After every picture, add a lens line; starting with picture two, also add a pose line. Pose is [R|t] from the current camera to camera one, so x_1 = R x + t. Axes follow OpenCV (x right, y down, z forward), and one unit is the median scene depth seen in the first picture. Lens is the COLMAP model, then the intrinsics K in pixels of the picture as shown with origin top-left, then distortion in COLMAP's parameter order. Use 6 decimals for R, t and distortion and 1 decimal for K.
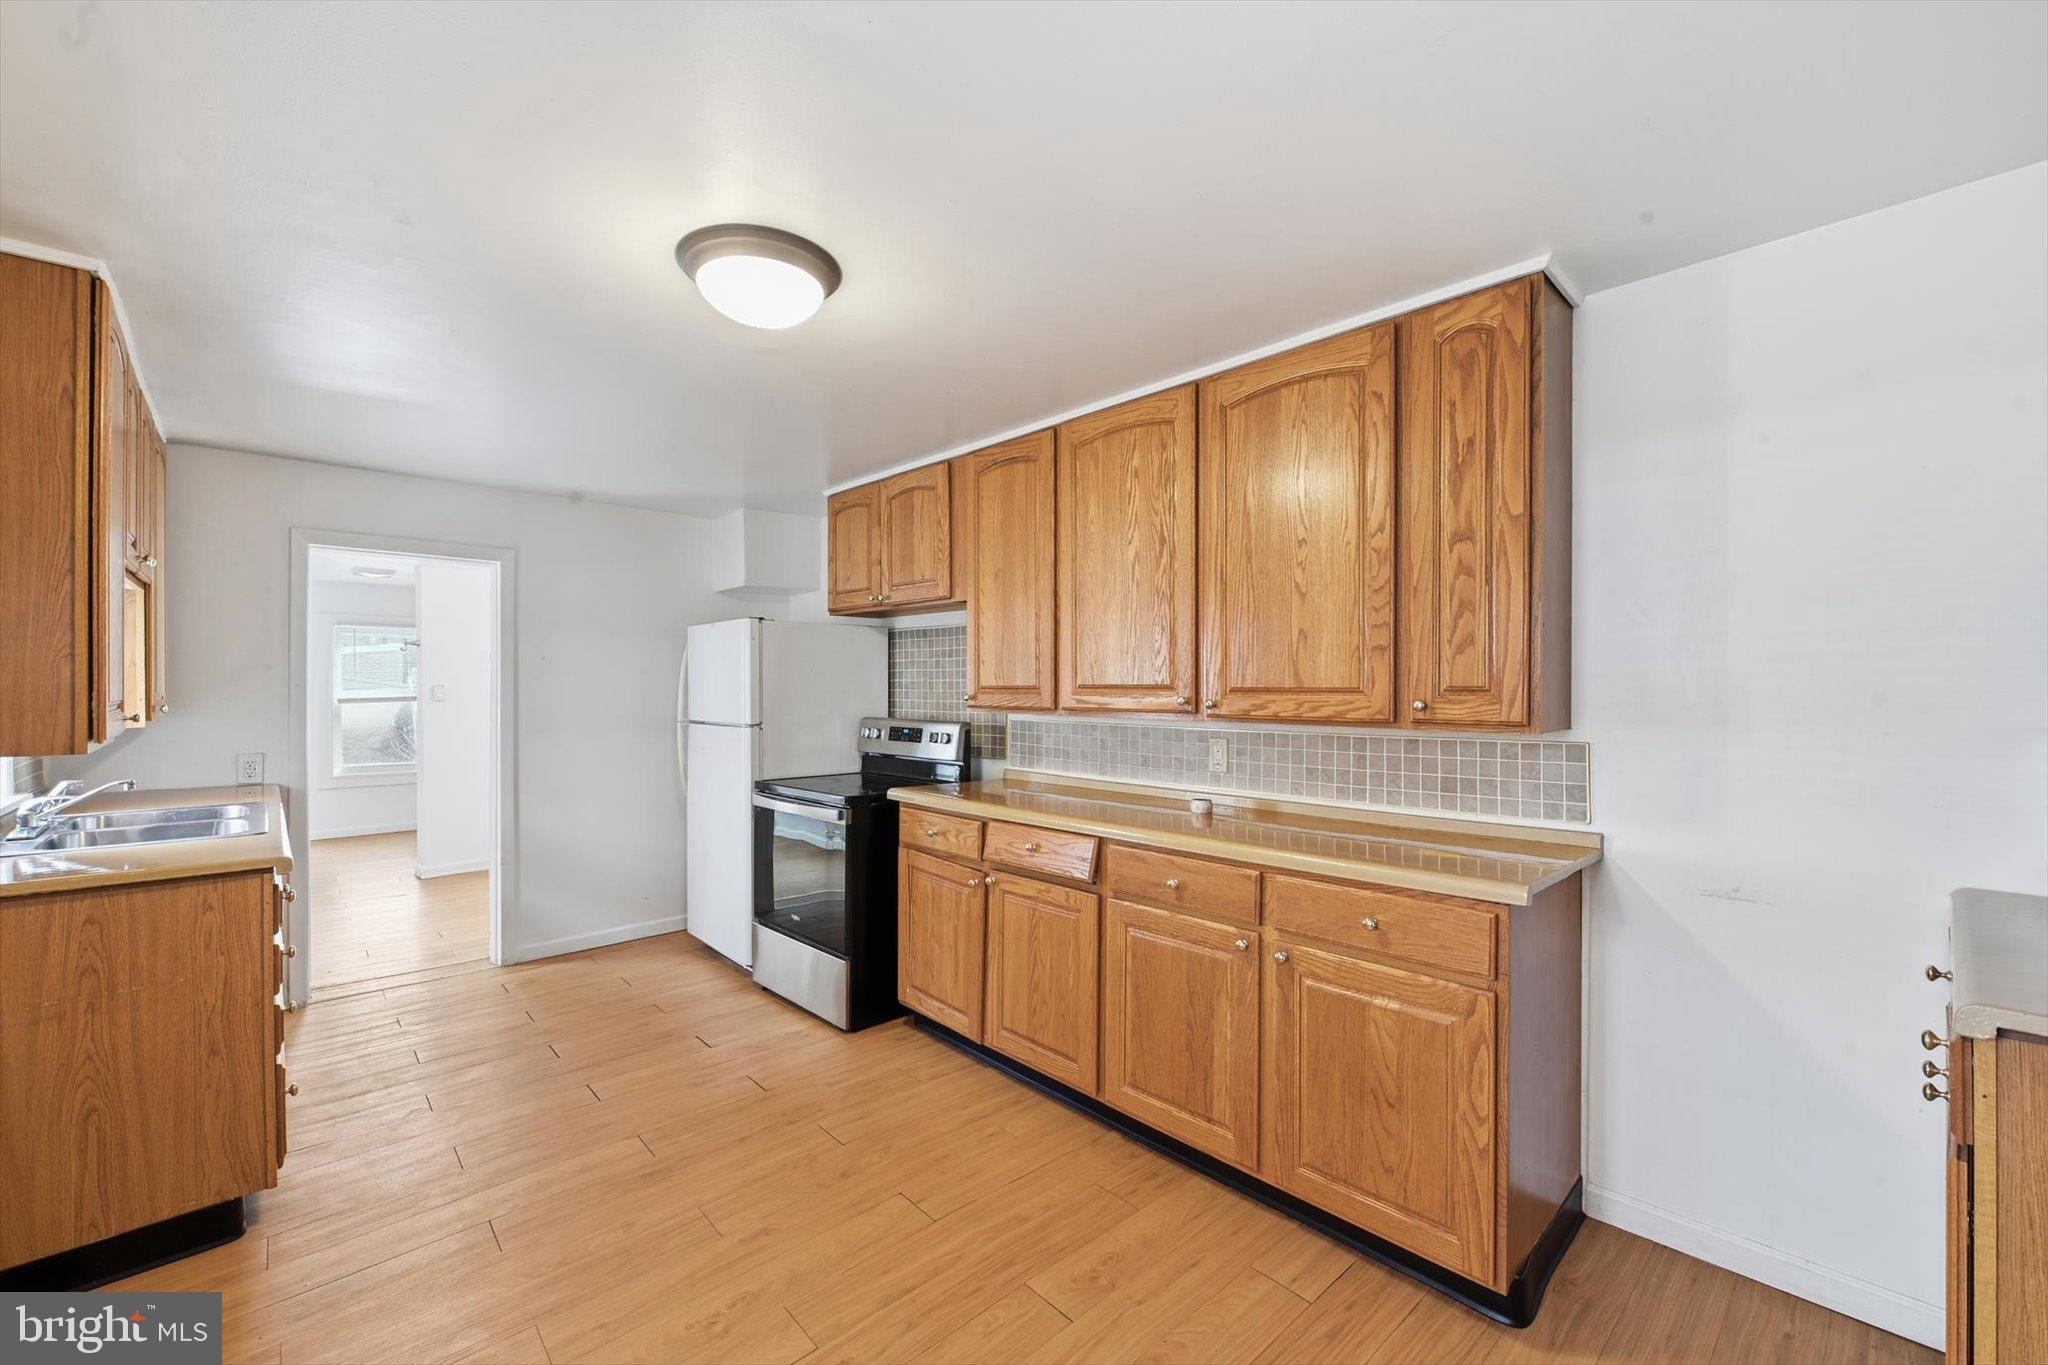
lens RADIAL K [[850.0, 0, 1018.7], [0, 850.0, 682.5], [0, 0, 1]] dist [-0.001897, -0.000398]
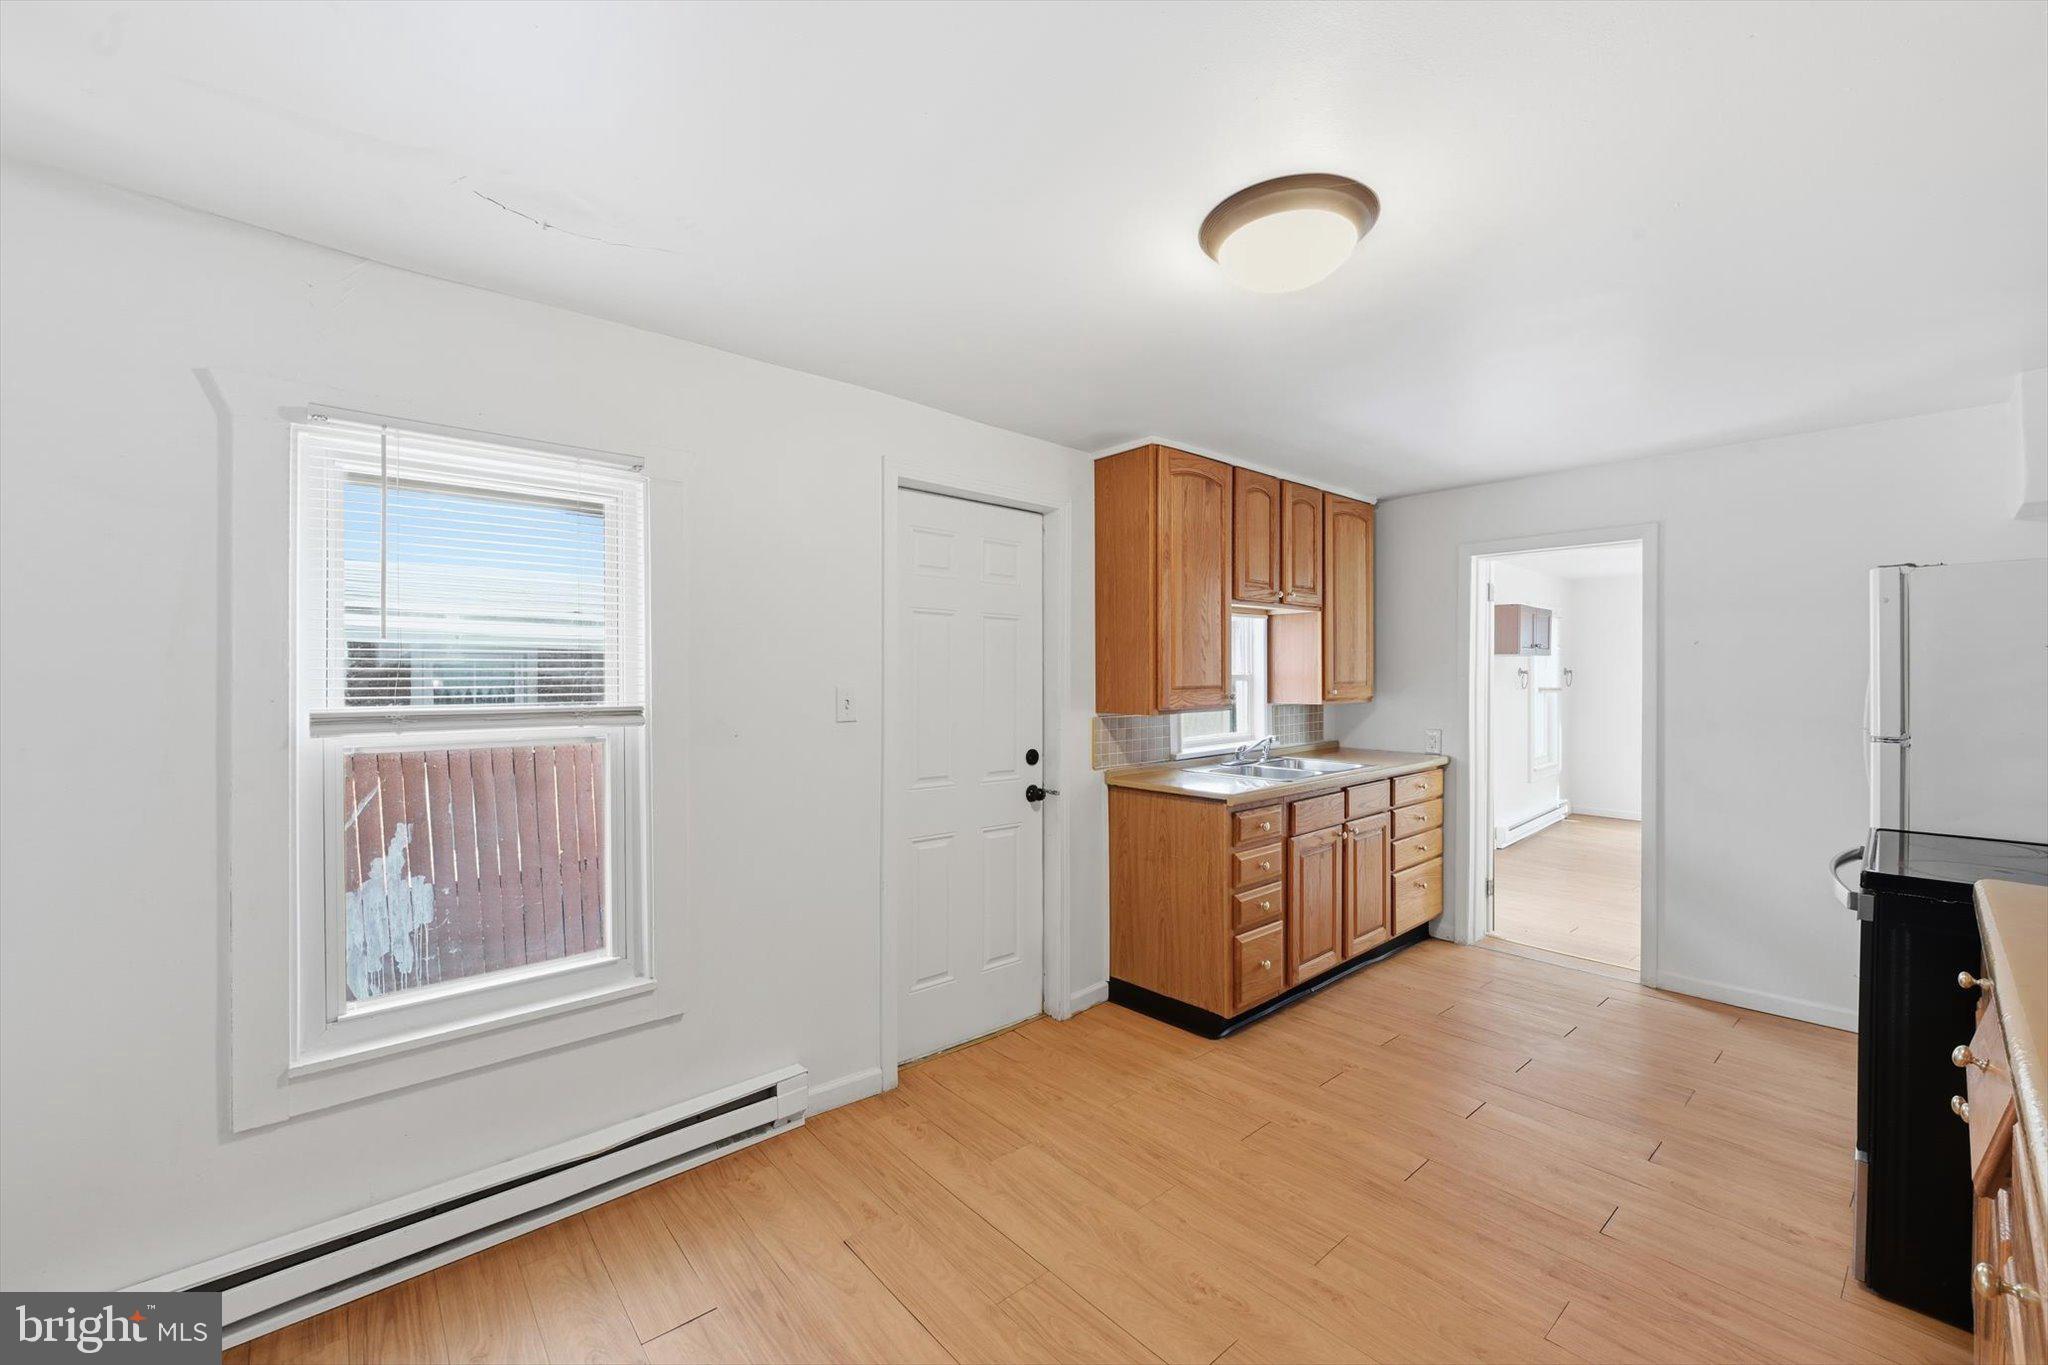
lens RADIAL K [[821.3, 0, 1016.1], [0, 821.3, 675.1], [0, 0, 1]] dist [0.000067, -0.000029]
pose [[-0.028553, 0.002393, -0.999589, 0.383780], [0.002630, 0.999994, 0.002318, -0.001234], [0.999589, -0.002563, -0.028559, 0.472978]]
